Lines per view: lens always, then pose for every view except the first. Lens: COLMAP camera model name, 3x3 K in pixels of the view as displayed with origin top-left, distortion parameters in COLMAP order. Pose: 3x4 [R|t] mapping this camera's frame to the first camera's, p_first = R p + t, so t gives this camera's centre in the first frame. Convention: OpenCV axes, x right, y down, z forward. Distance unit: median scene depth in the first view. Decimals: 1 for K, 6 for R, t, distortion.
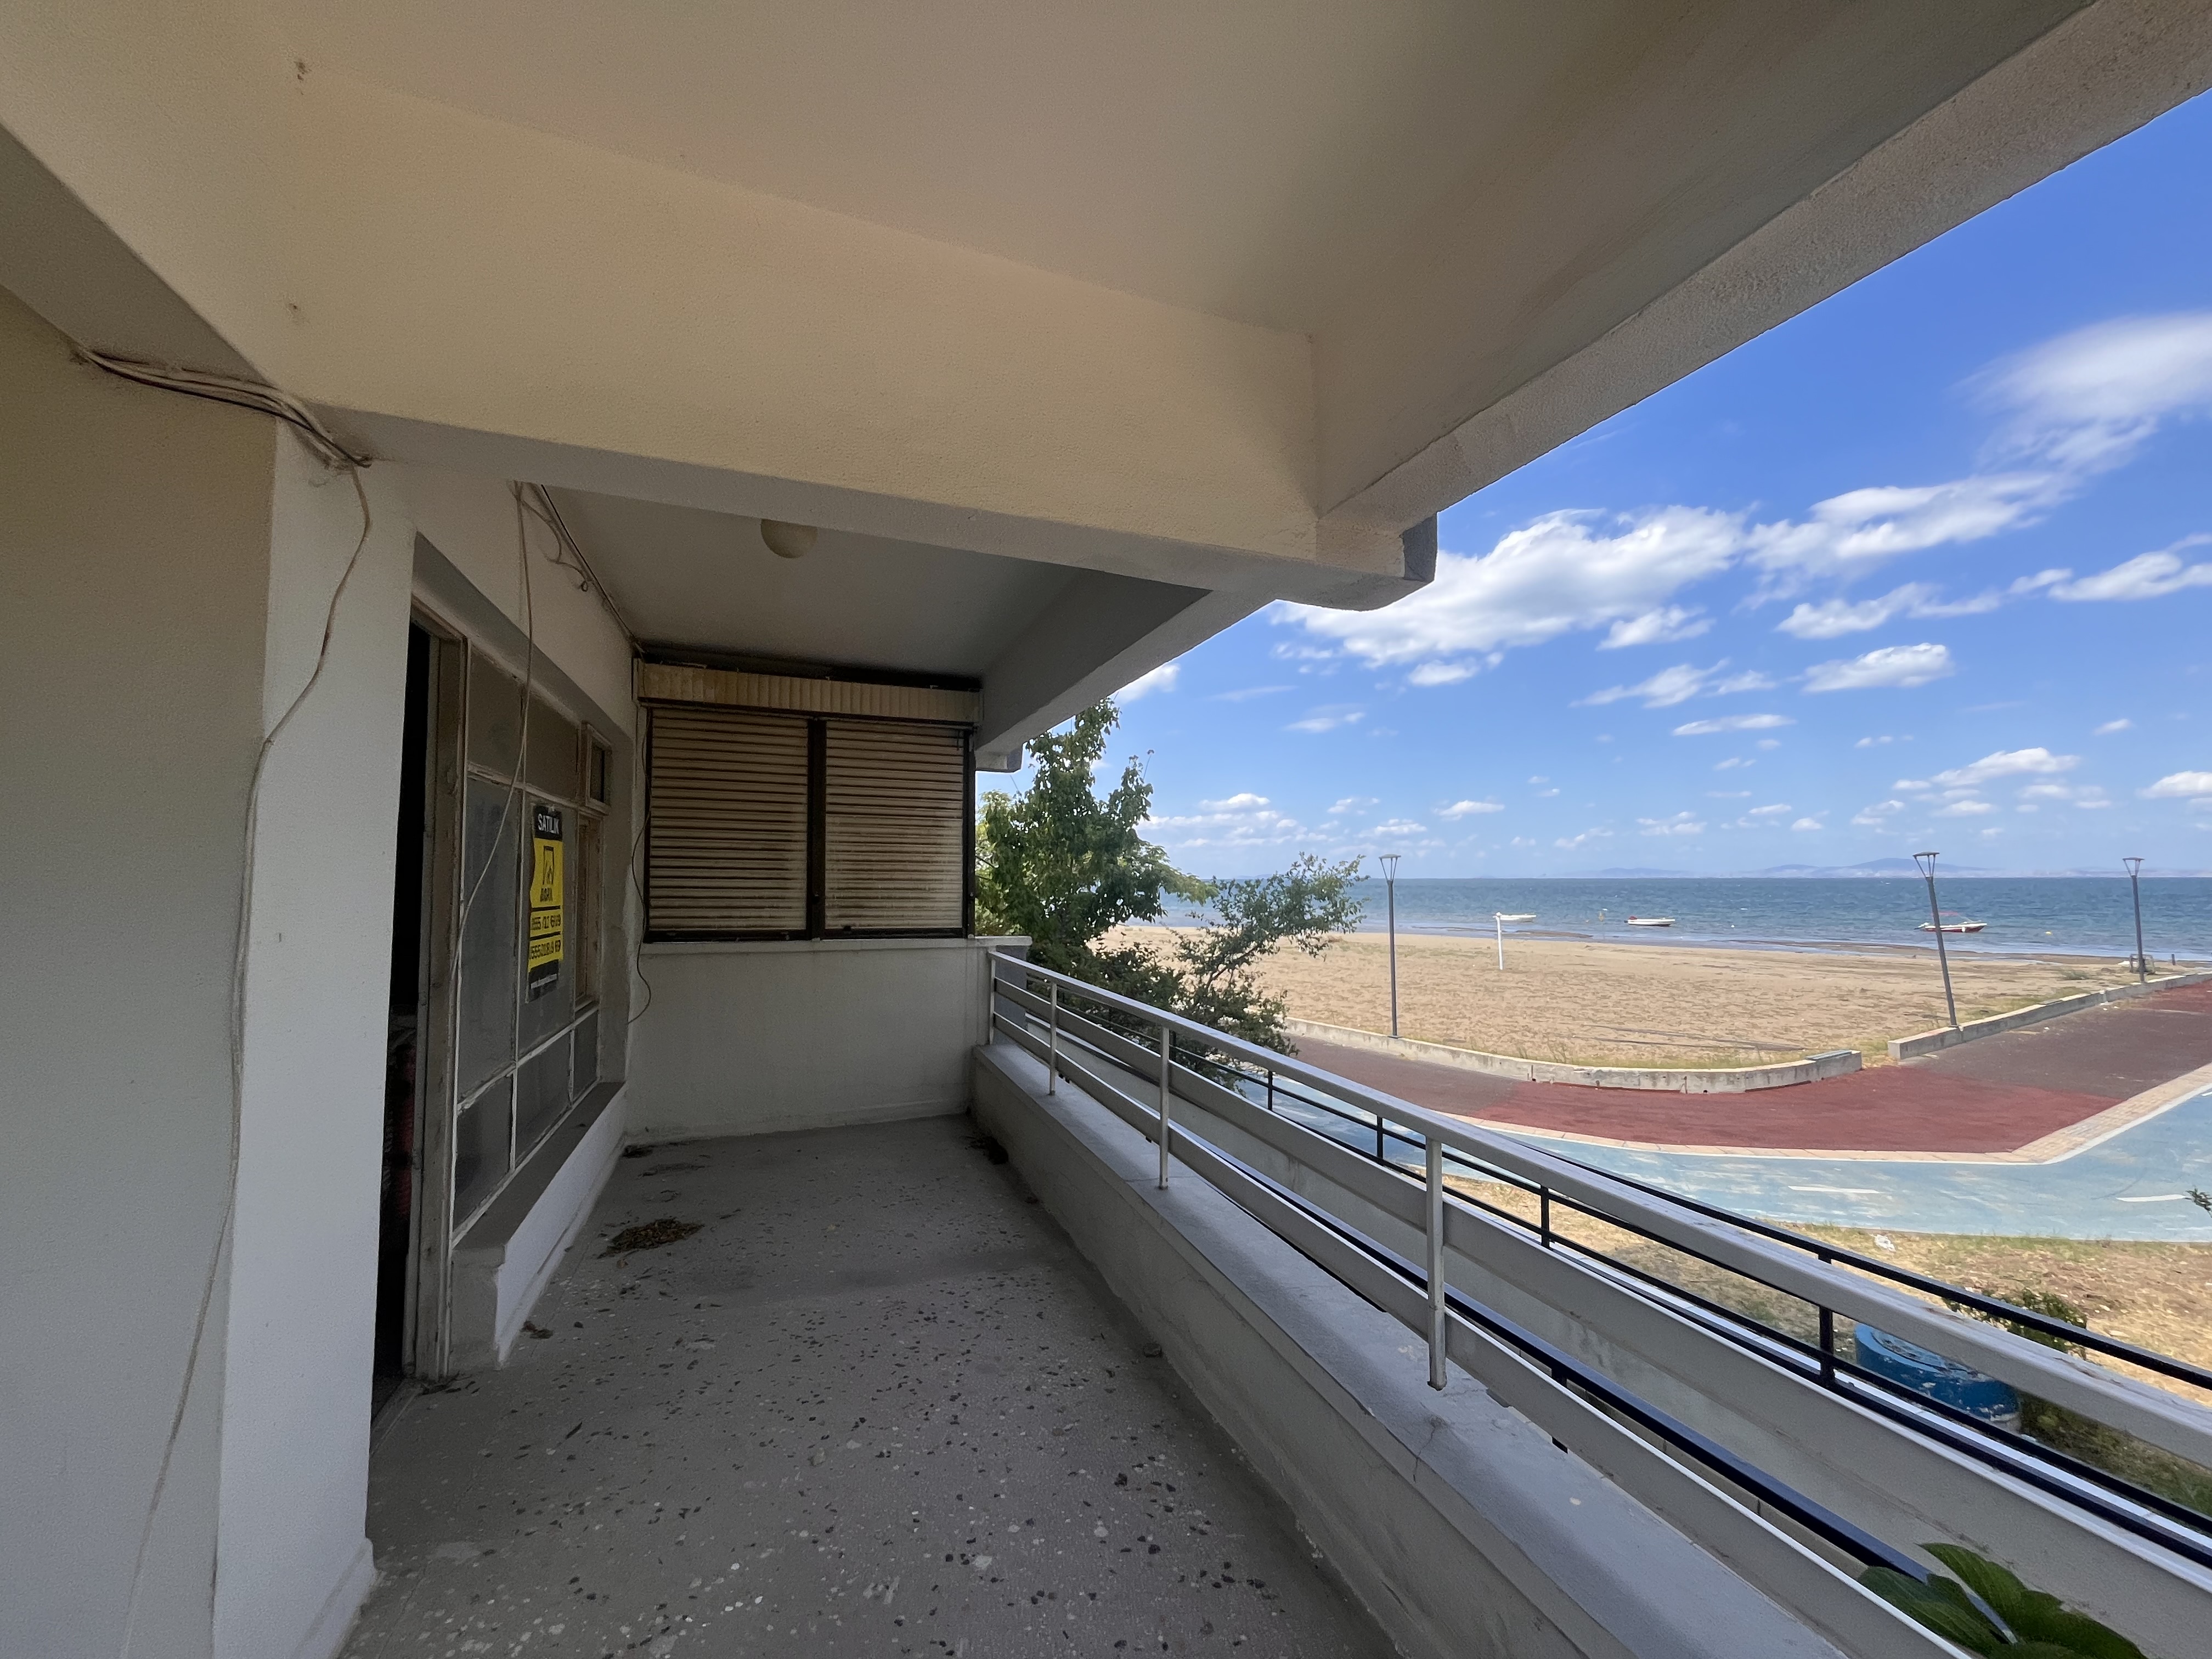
lens RADIAL K [[893.7, 0, 1102.9], [0, 893.7, 835.0], [0, 0, 1]] dist [-0.001819, -0.000070]
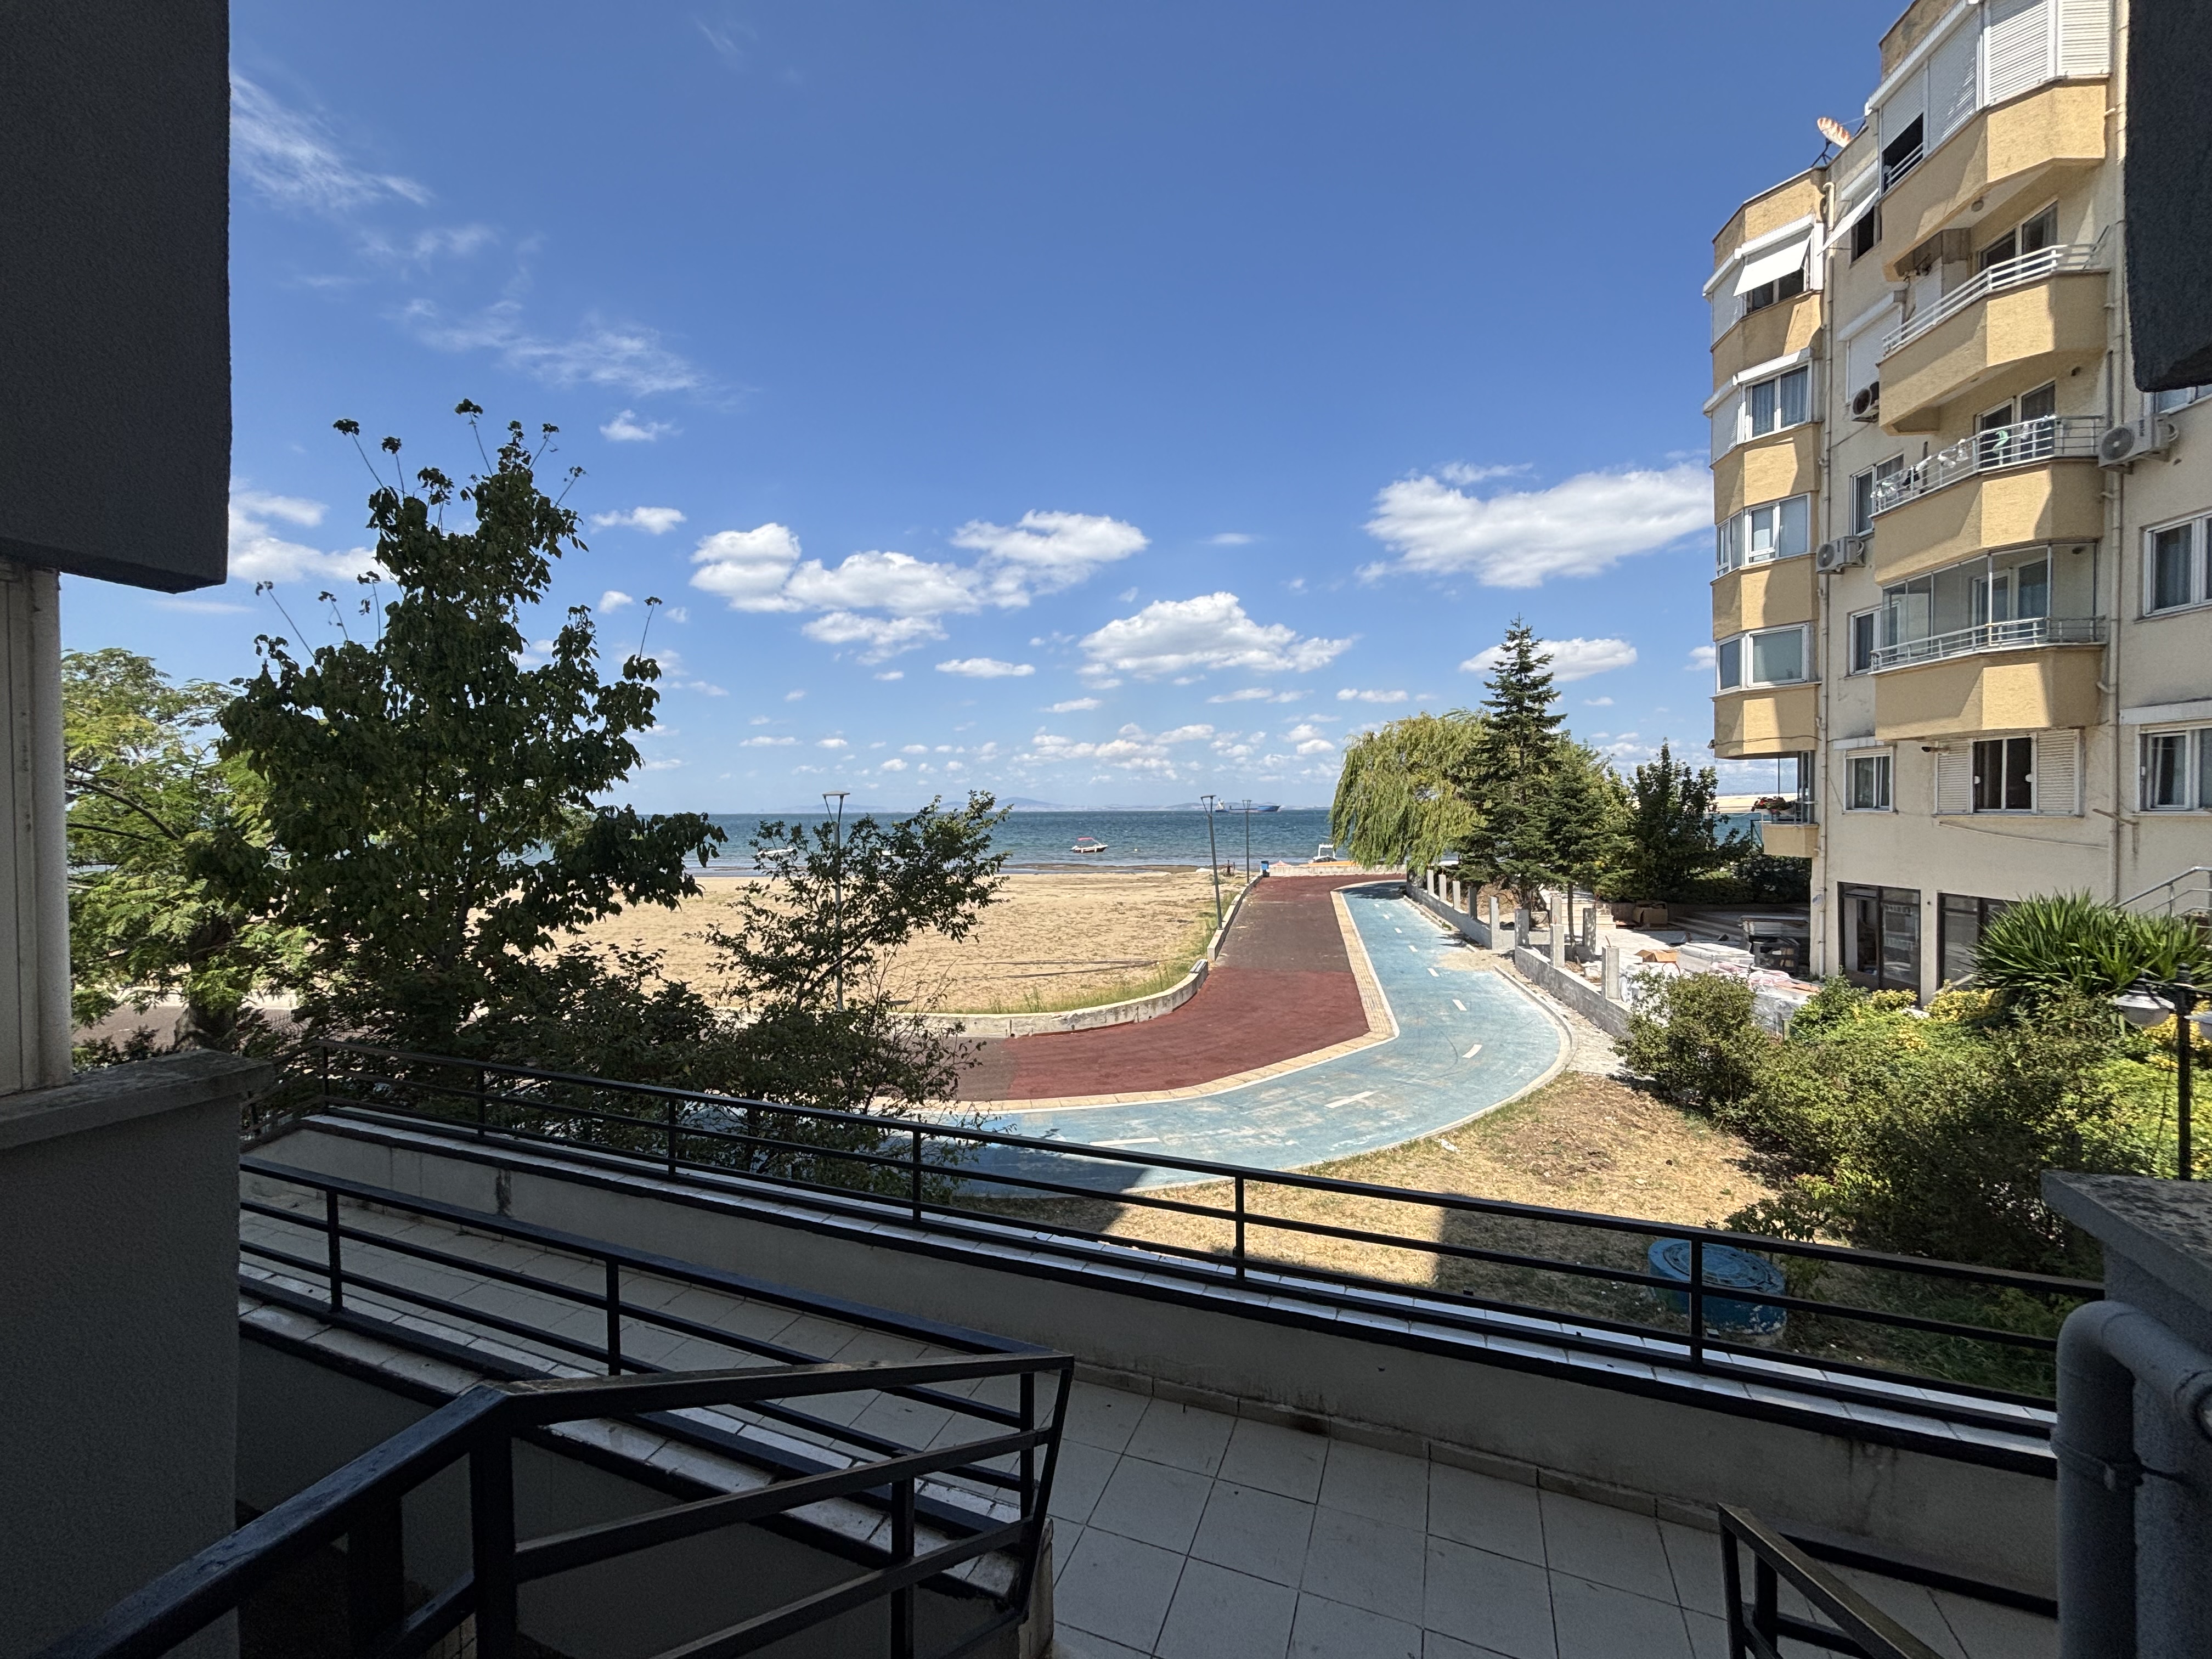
lens RADIAL K [[902.8, 0, 1141.3], [0, 902.8, 819.2], [0, 0, 1]] dist [-0.000846, -0.000052]
pose [[0.685502, -0.010114, 0.728000, -0.436687], [-0.029663, 0.998685, 0.041806, 0.028493], [-0.727466, -0.050252, 0.684301, 1.118963]]
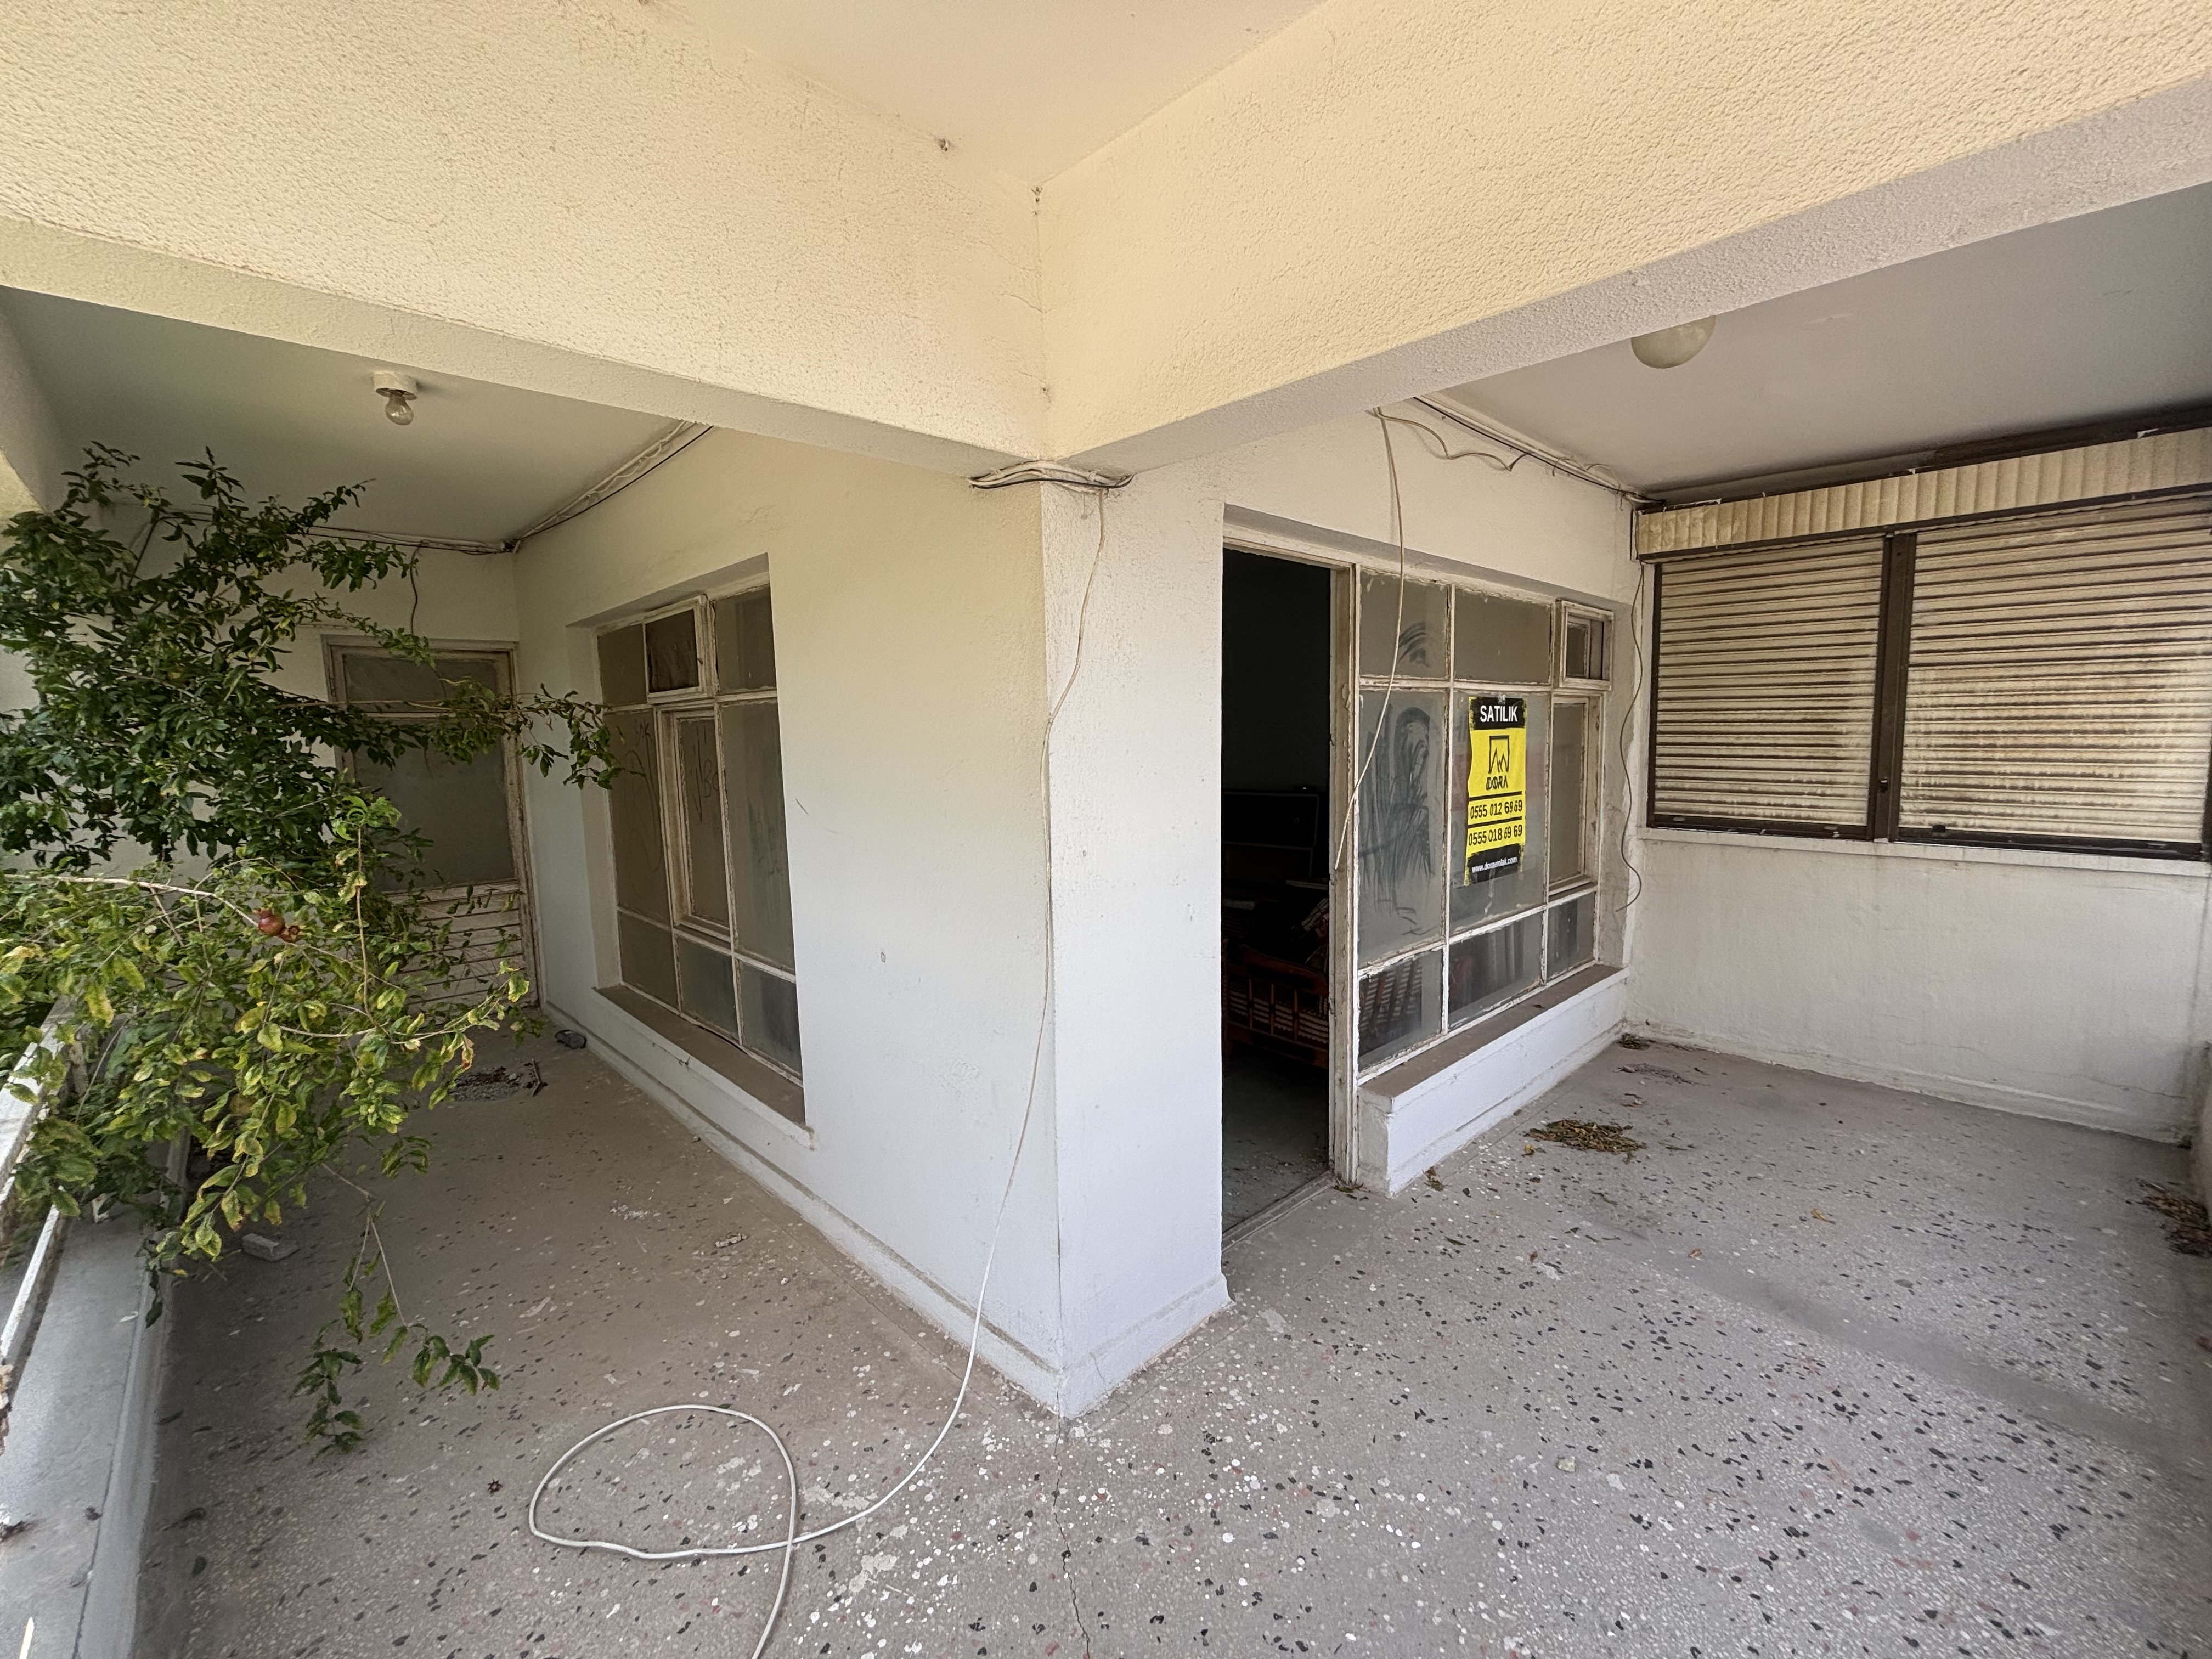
lens RADIAL K [[893.3, 0, 1107.9], [0, 893.3, 824.5], [0, 0, 1]] dist [0.000719, 0.000542]
pose [[0.391103, 0.087045, -0.916222, 0.104714], [0.063601, 0.990581, 0.121258, -0.026729], [0.918147, -0.105697, 0.381883, 0.125503]]
